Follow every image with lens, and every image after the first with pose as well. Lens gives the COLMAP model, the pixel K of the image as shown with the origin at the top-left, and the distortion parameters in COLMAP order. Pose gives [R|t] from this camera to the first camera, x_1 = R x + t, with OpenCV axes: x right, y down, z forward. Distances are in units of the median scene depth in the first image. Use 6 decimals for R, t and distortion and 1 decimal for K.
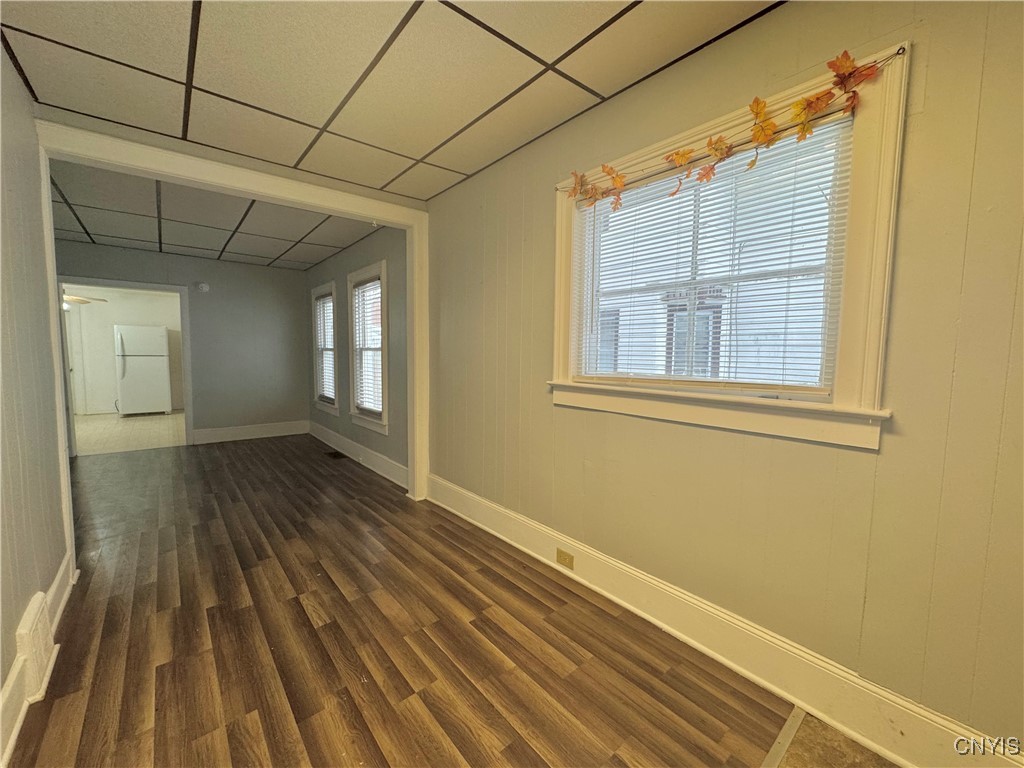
lens RADIAL K [[412.5, 0, 512.0], [0, 412.5, 384.0], [0, 0, 1]] dist [-0.001548, 0.000158]
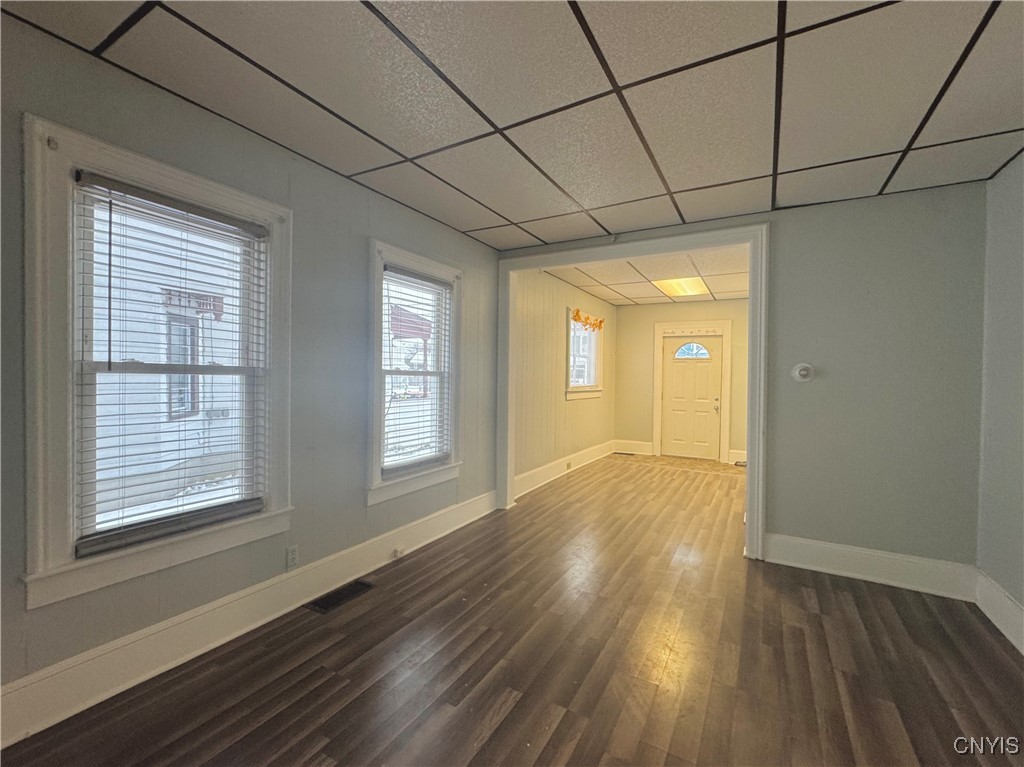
lens RADIAL K [[417.0, 0, 509.9], [0, 417.0, 384.2], [0, 0, 1]] dist [-0.000968, -0.000012]
pose [[-0.319215, -0.031781, 0.947149, -1.858587], [0.051850, 0.997355, 0.050941, -0.168144], [-0.946263, 0.065371, -0.316723, 1.889624]]
